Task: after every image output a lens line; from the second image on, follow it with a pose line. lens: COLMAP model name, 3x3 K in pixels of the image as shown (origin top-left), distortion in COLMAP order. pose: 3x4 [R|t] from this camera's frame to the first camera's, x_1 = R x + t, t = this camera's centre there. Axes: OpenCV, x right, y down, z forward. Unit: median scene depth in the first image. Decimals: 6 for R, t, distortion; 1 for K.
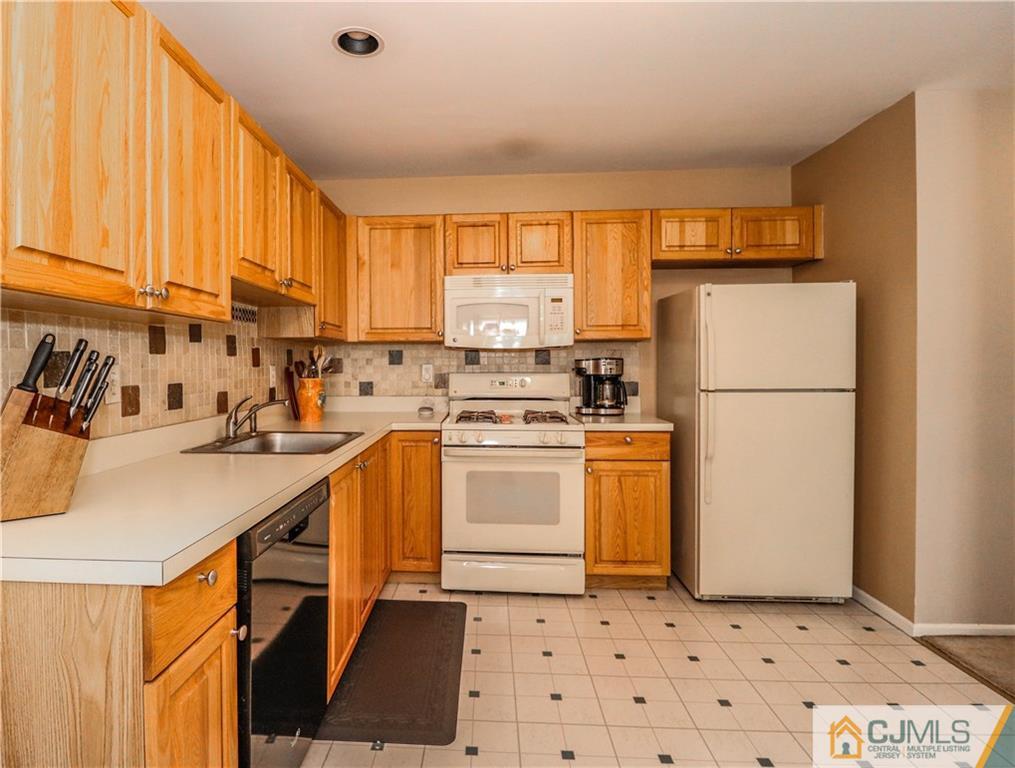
lens RADIAL K [[555.2, 0, 441.1], [0, 555.2, 368.5], [0, 0, 1]] dist [-0.009348, -0.003745]
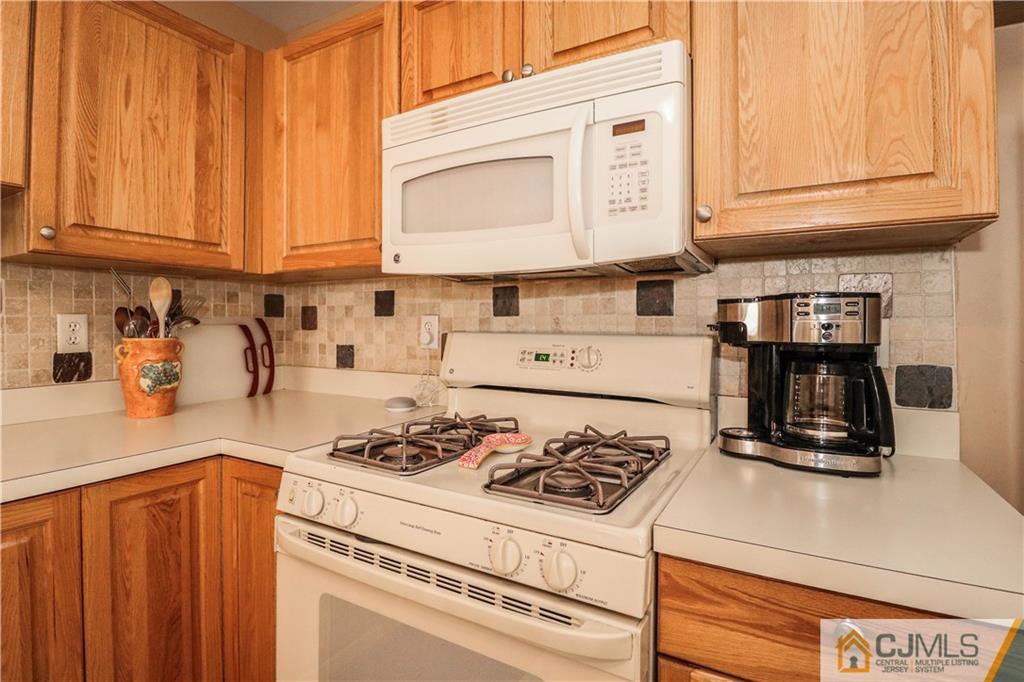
lens RADIAL K [[486.8, 0, 485.9], [0, 486.8, 325.1], [0, 0, 1]] dist [-0.003260, -0.009885]
pose [[0.886958, 0.006347, -0.461807, 0.284907], [-0.008632, 0.999959, -0.002836, 0.003057], [0.461770, 0.006502, 0.886976, 0.725545]]
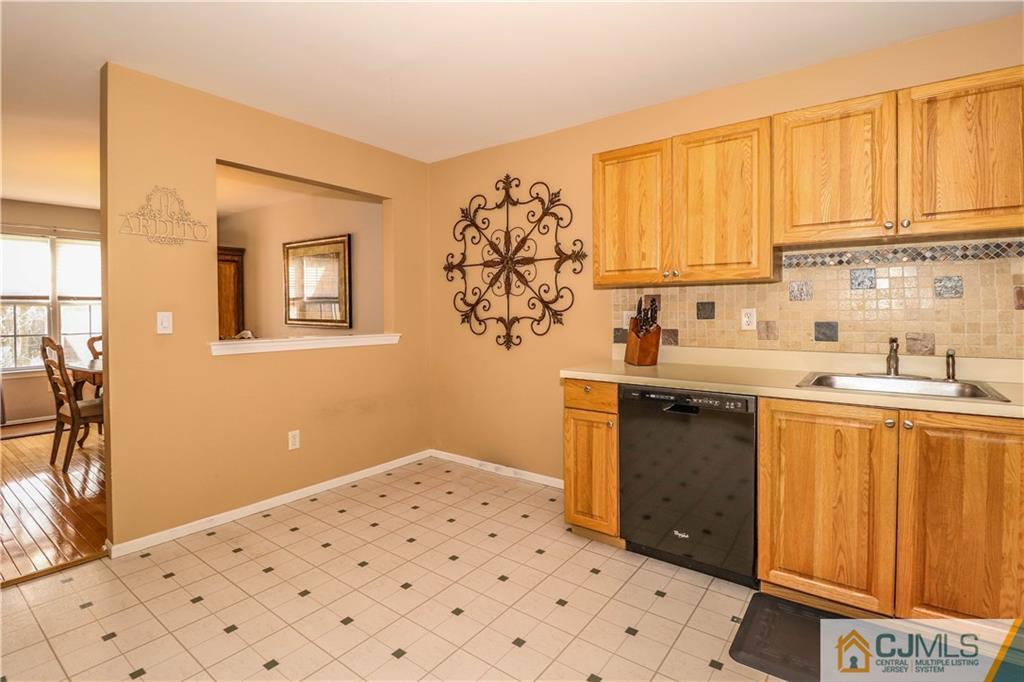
lens RADIAL K [[486.8, 0, 492.7], [0, 486.8, 318.3], [0, 0, 1]] dist [-0.003260, -0.009885]
pose [[-0.543861, 0.021154, -0.838908, 0.620012], [0.002089, 0.999713, 0.023855, -0.007209], [0.839172, 0.011222, -0.543750, 0.646185]]
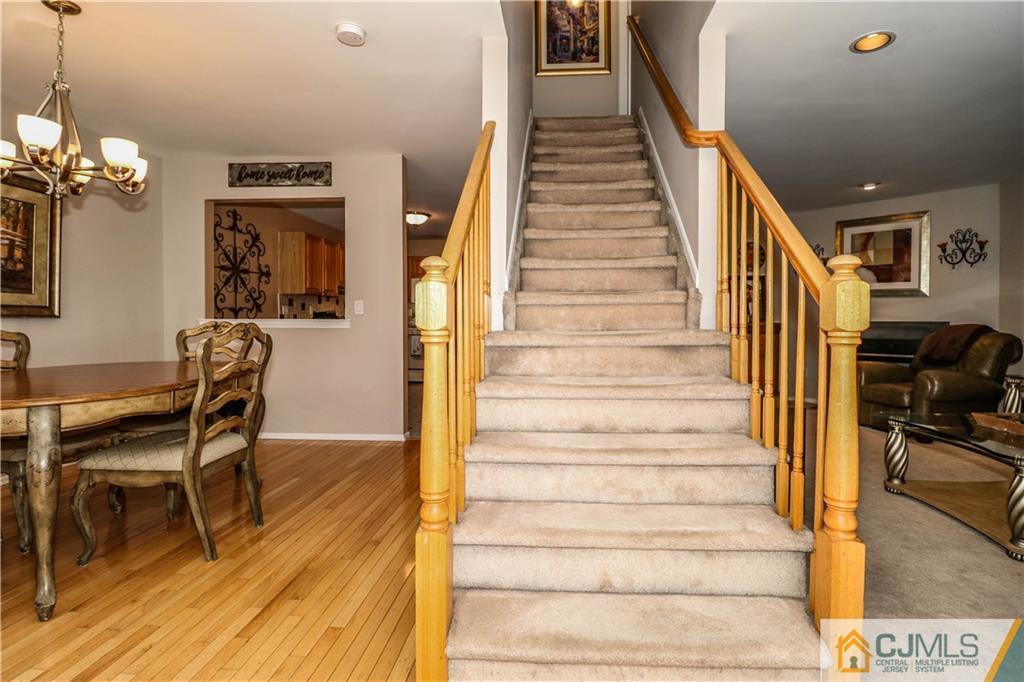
lens RADIAL K [[486.8, 0, 534.3], [0, 486.8, 326.3], [0, 0, 1]] dist [-0.003260, -0.009885]
pose [[0.999300, 0.007910, 0.036559, 0.598045], [-0.008289, 0.999913, 0.010221, 0.057444], [-0.036475, -0.010517, 0.999279, -1.691447]]
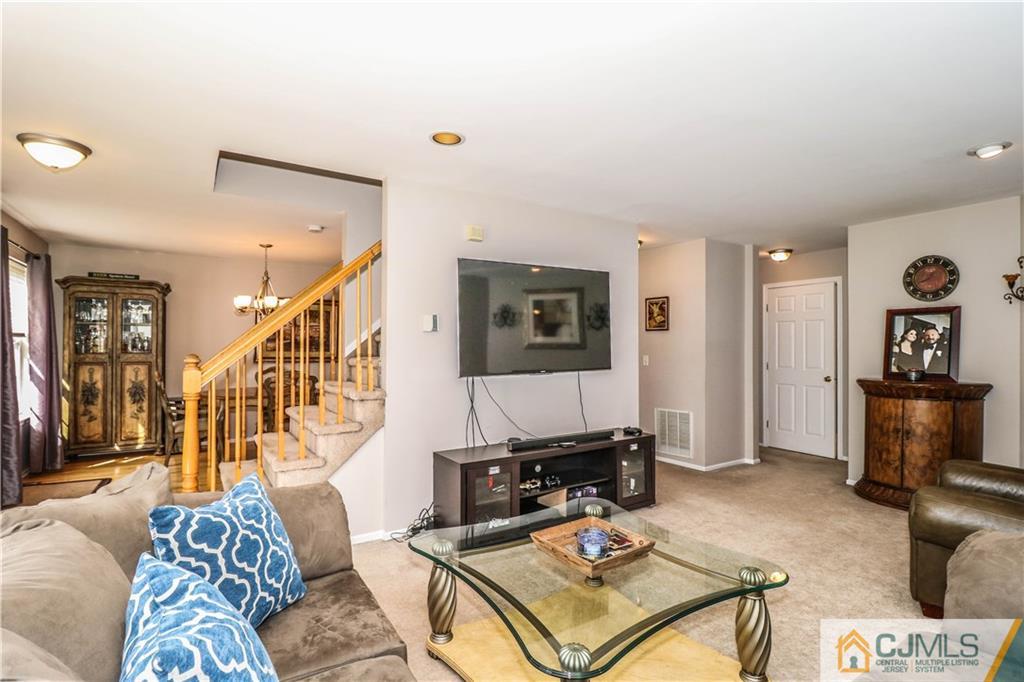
lens RADIAL K [[486.8, 0, 510.0], [0, 486.8, 343.0], [0, 0, 1]] dist [-0.003260, -0.009885]
pose [[0.612501, 0.000830, -0.790469, 1.830632], [-0.009702, 0.999932, -0.006468, -0.020898], [0.790410, 0.011631, 0.612467, -1.384728]]
